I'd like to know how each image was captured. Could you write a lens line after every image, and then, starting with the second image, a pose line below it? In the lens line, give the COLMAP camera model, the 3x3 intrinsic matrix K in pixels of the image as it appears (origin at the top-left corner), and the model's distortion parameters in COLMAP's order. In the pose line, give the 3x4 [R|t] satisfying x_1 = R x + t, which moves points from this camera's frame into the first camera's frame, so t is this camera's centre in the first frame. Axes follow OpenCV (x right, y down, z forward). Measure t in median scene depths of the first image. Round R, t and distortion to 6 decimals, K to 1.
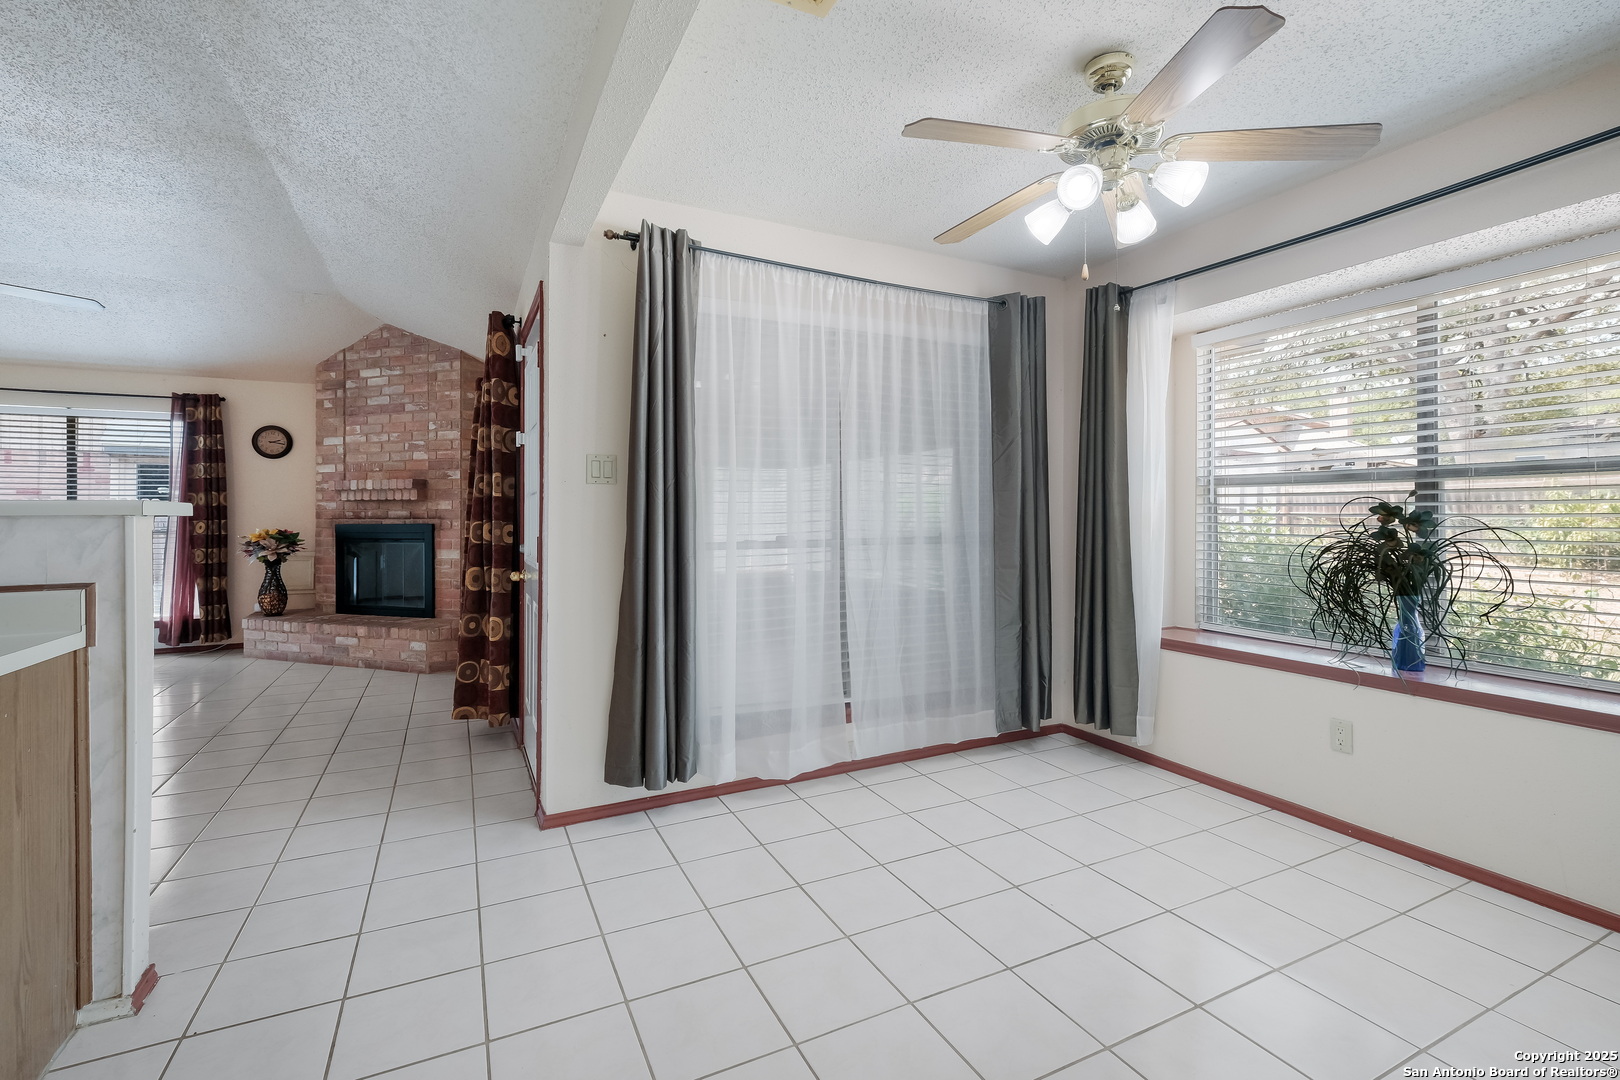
lens RADIAL K [[704.9, 0, 799.0], [0, 704.9, 513.1], [0, 0, 1]] dist [0.005378, 0.000569]
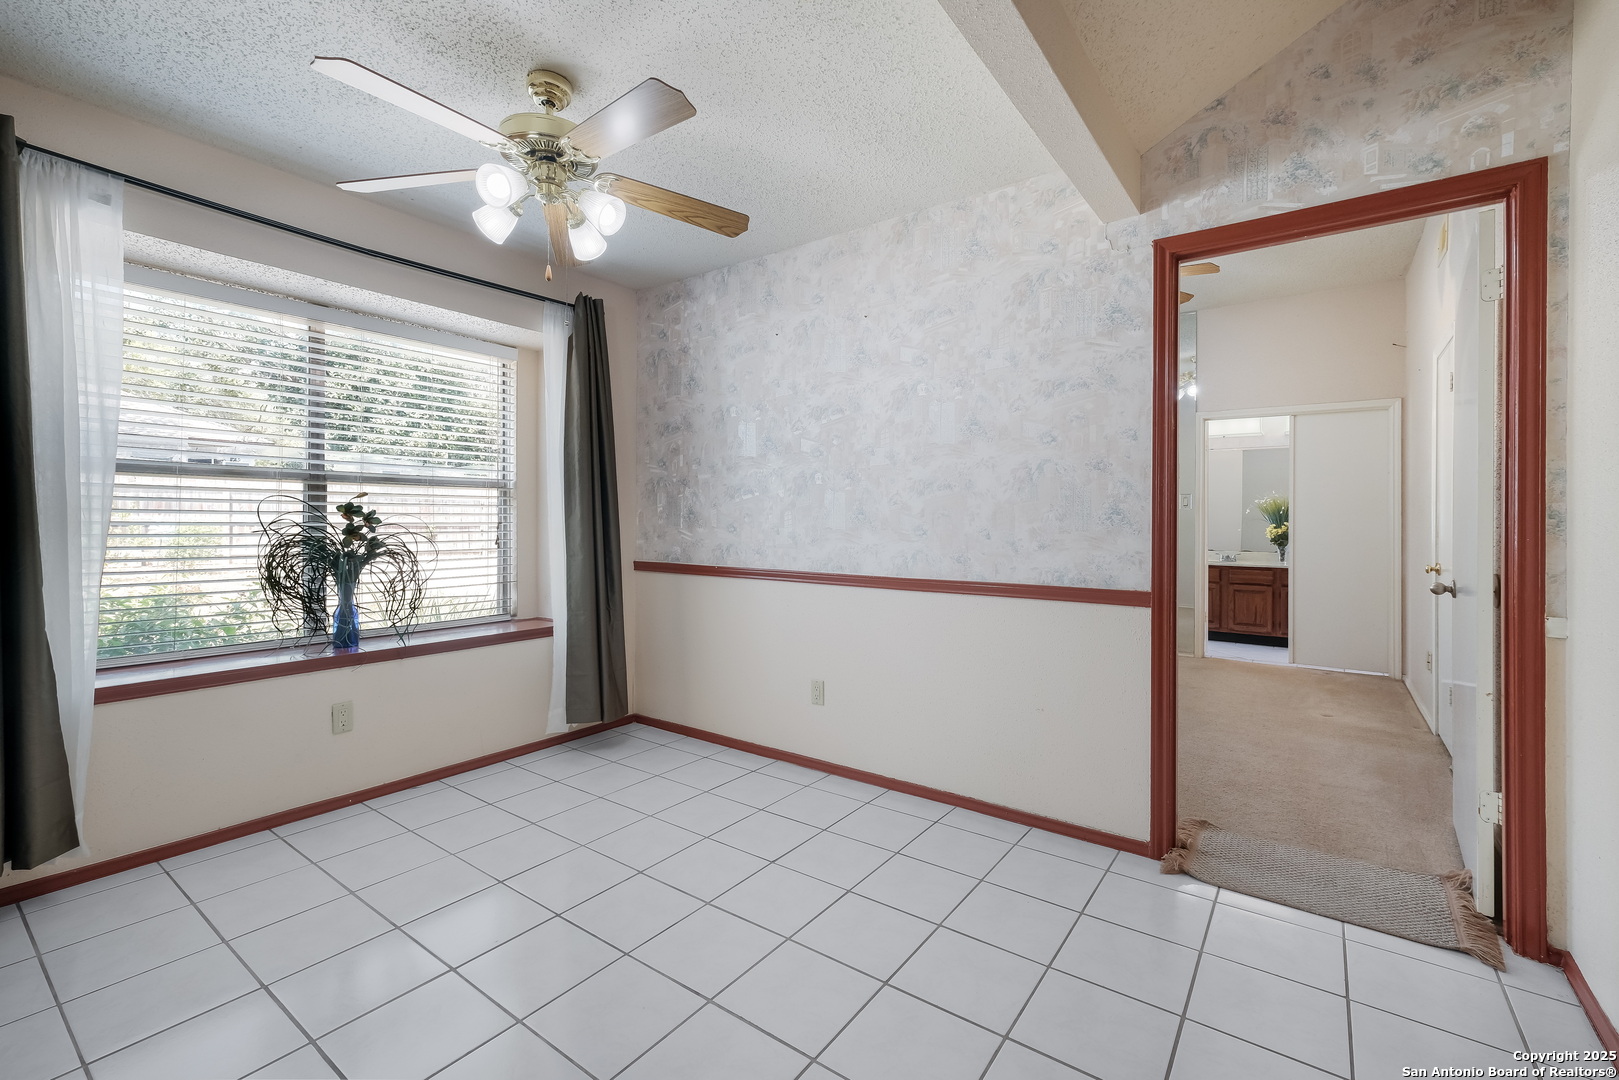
lens RADIAL K [[704.4, 0, 796.7], [0, 704.4, 518.3], [0, 0, 1]] dist [0.005378, 0.000569]
pose [[-0.457575, 0.002068, 0.889169, -0.224178], [-0.009030, 0.999935, -0.006972, 0.005529], [-0.889125, -0.011219, -0.457526, 0.388334]]
